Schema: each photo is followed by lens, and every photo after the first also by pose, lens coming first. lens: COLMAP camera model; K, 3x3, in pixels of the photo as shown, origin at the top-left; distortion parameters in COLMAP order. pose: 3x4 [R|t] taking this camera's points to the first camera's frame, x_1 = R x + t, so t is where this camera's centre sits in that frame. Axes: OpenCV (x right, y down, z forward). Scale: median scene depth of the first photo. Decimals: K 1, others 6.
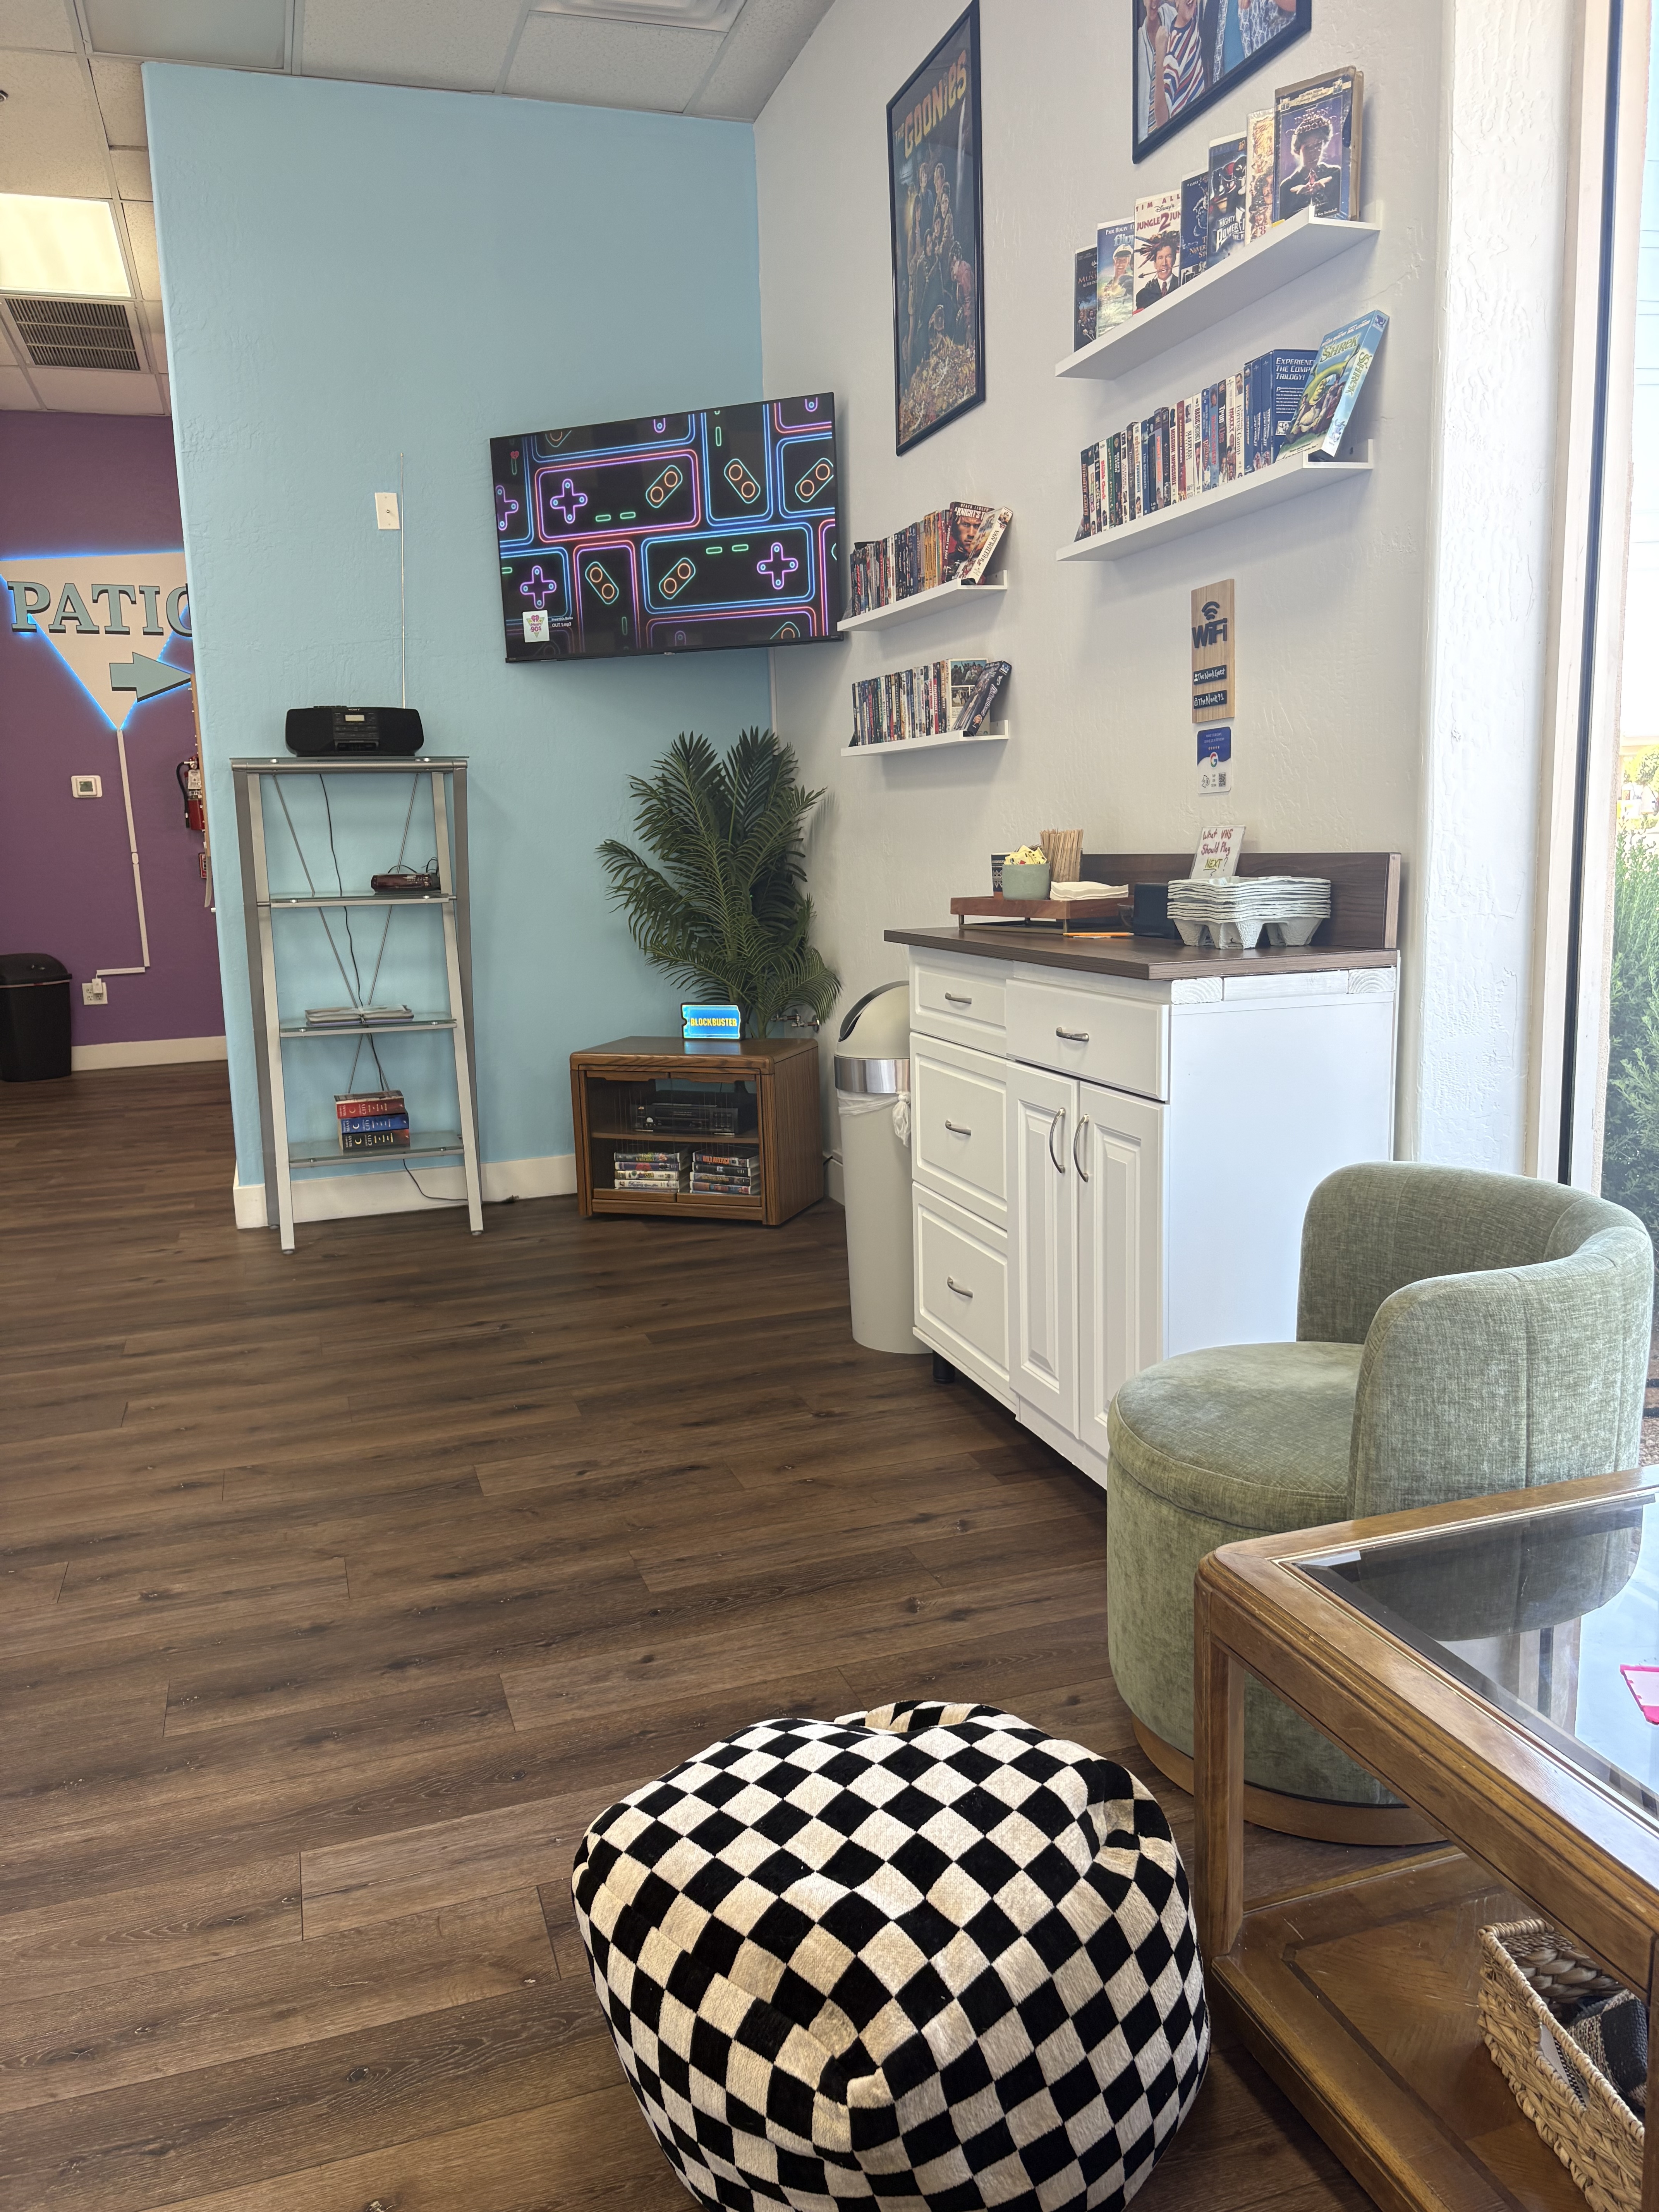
lens RADIAL K [[1657.2, 0, 842.0], [0, 1657.2, 1099.4], [0, 0, 1]] dist [0.013101, 0.000009]
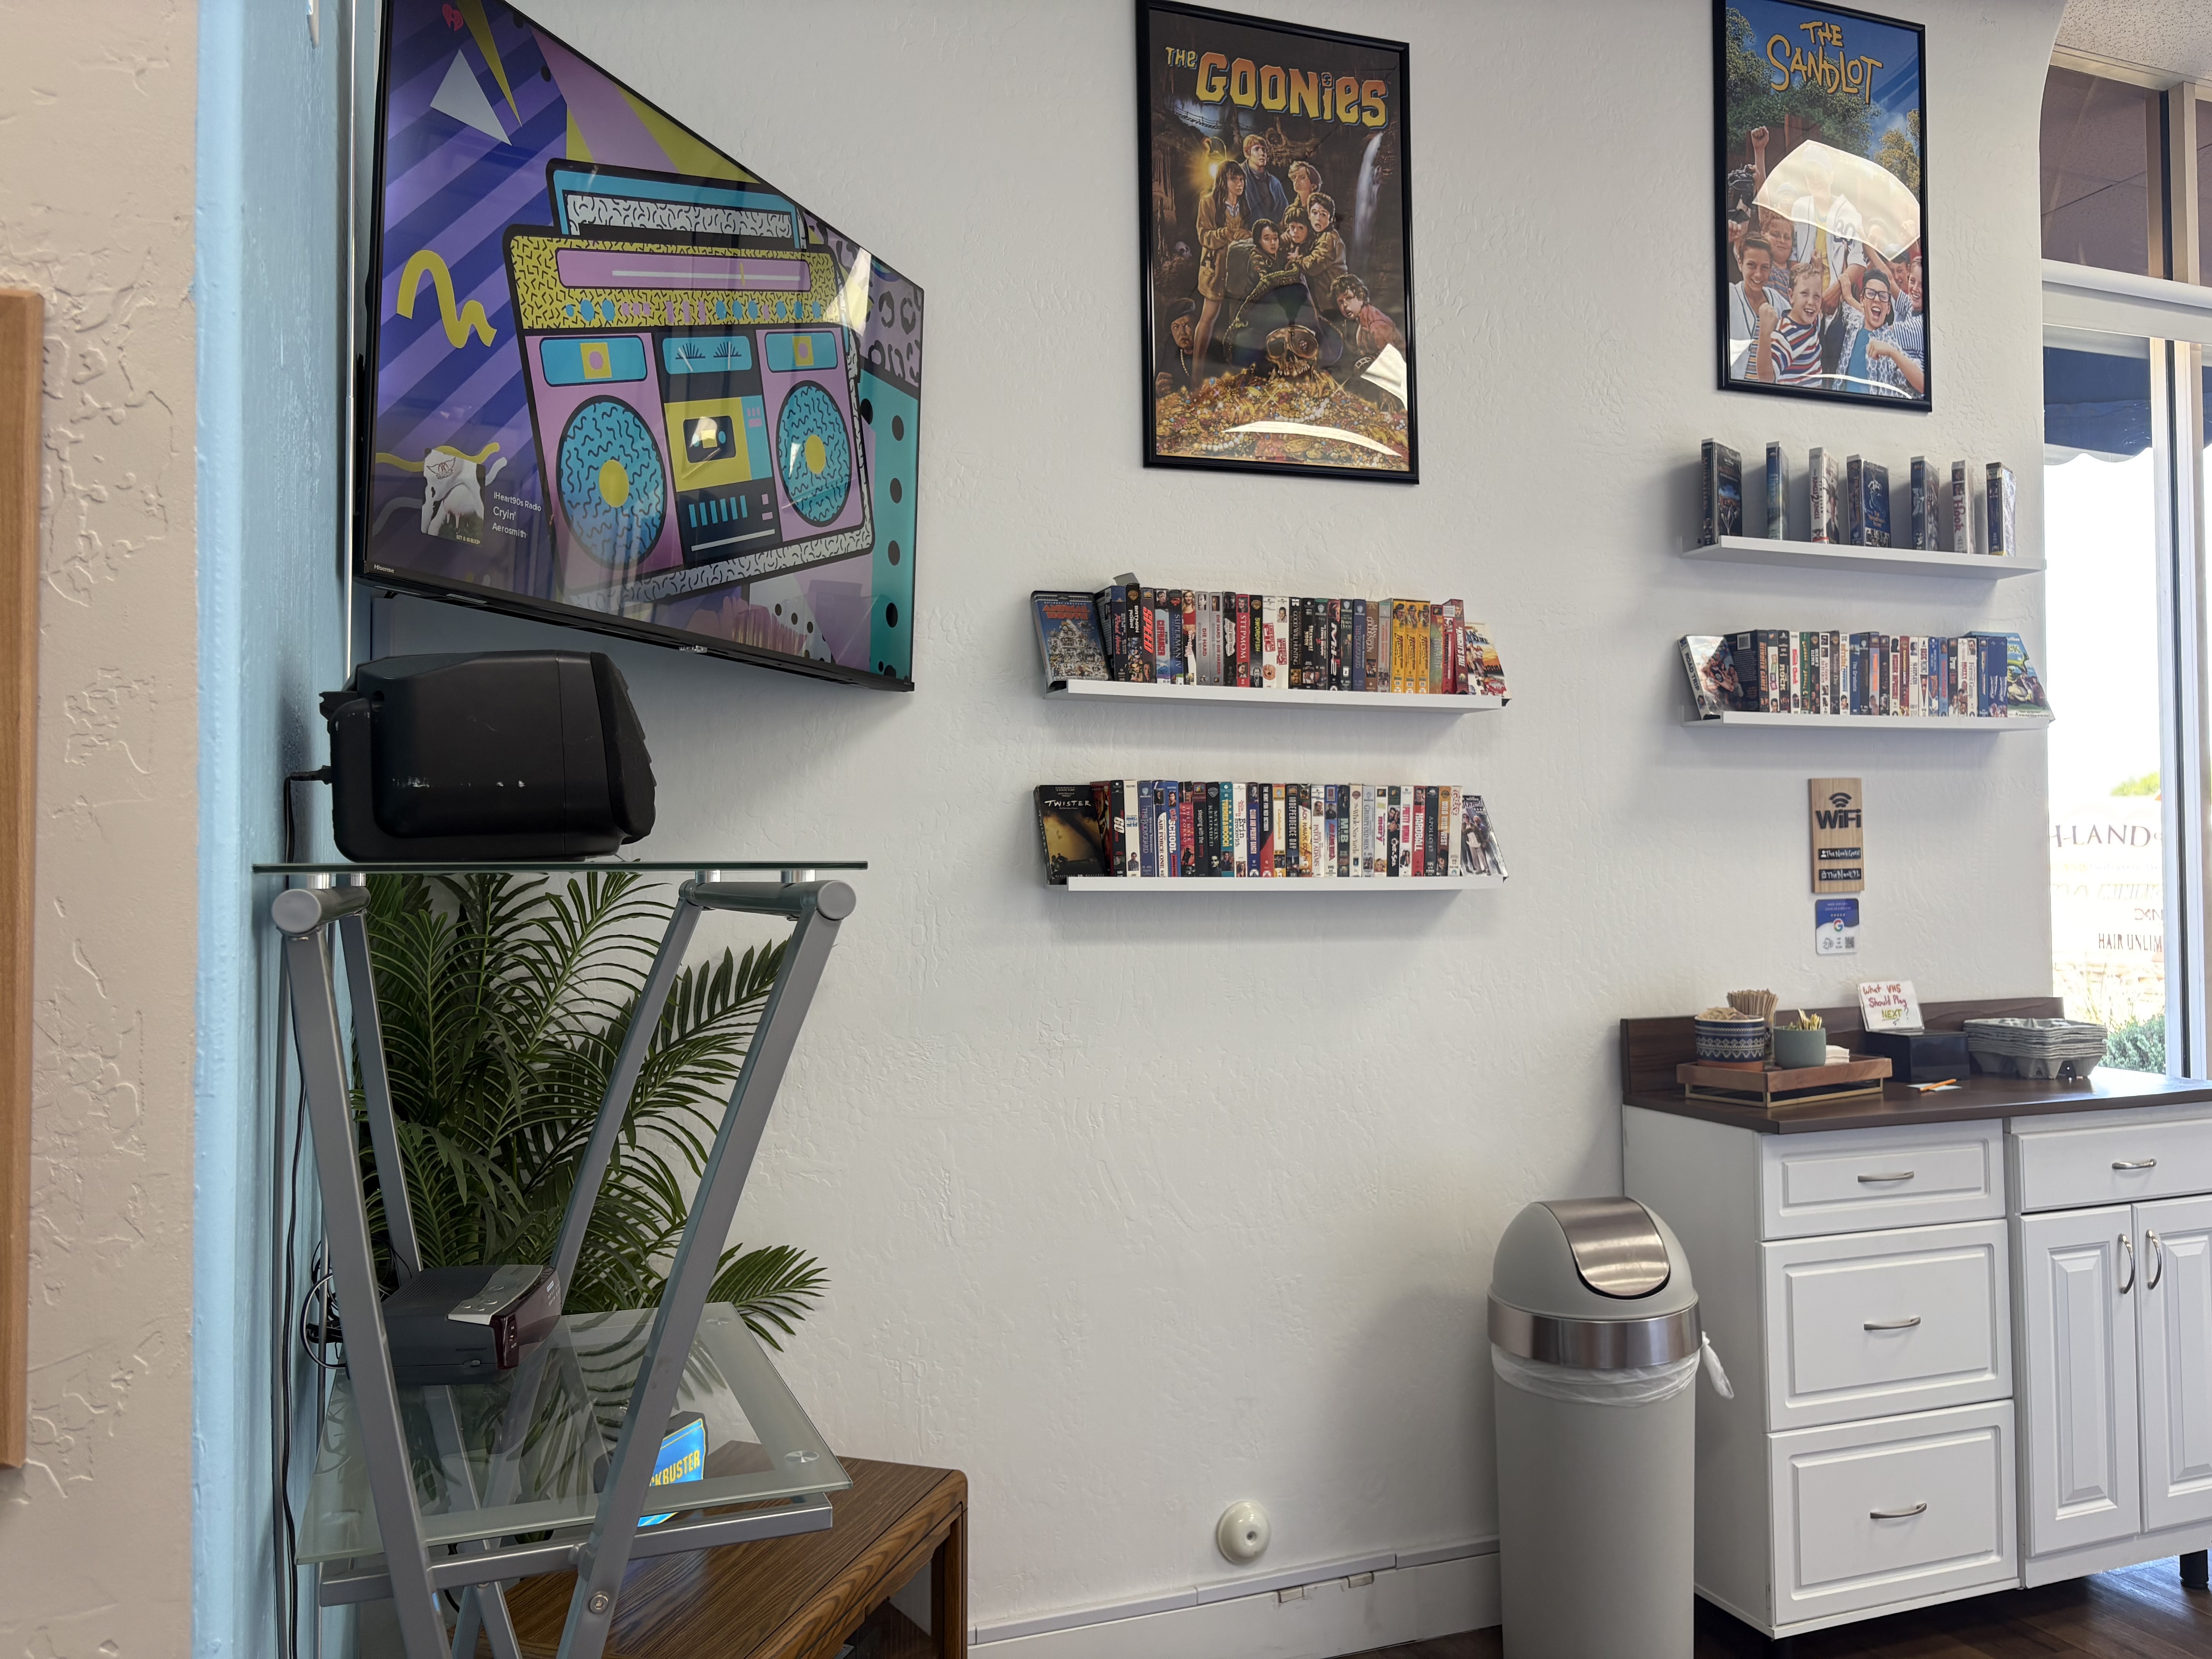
lens RADIAL K [[1657.2, 0, 1100.7], [0, 1657.2, 831.8], [0, 0, 1]] dist [0.013101, 0.000009]
pose [[-0.016778, 0.056795, 0.998245, -0.939120], [0.173168, 0.983463, -0.053044, -0.302683], [-0.984749, 0.171974, -0.026335, 1.556697]]
